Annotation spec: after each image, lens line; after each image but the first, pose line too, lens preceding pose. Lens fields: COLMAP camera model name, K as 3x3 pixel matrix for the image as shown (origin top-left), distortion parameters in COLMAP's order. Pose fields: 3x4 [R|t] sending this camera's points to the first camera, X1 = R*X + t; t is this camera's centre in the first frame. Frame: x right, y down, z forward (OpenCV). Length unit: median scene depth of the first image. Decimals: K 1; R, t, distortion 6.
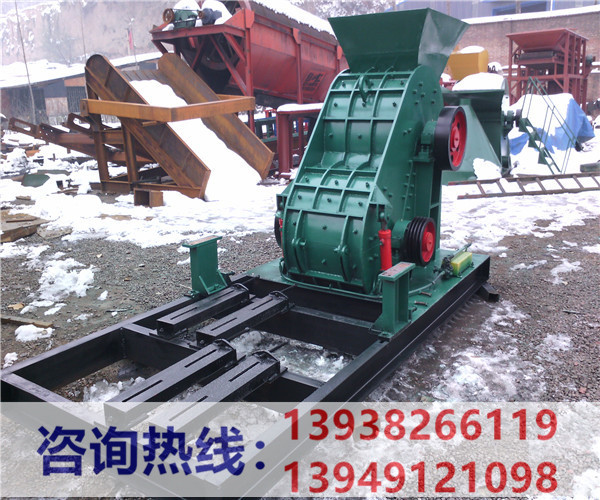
lens RADIAL K [[548.6, 0, 300.0], [0, 548.6, 250.0], [0, 0, 1]] dist [-0.007235, -0.007388]
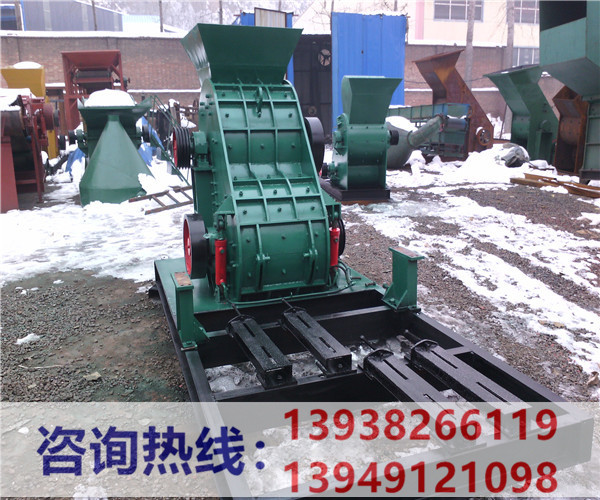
lens RADIAL K [[548.6, 0, 300.0], [0, 548.6, 250.0], [0, 0, 1]] dist [-0.007235, -0.007388]
pose [[0.575010, -0.181575, 0.797743, -0.714189], [0.211396, 0.974924, 0.069530, -0.078819], [-0.790364, 0.128659, 0.598976, 0.375368]]
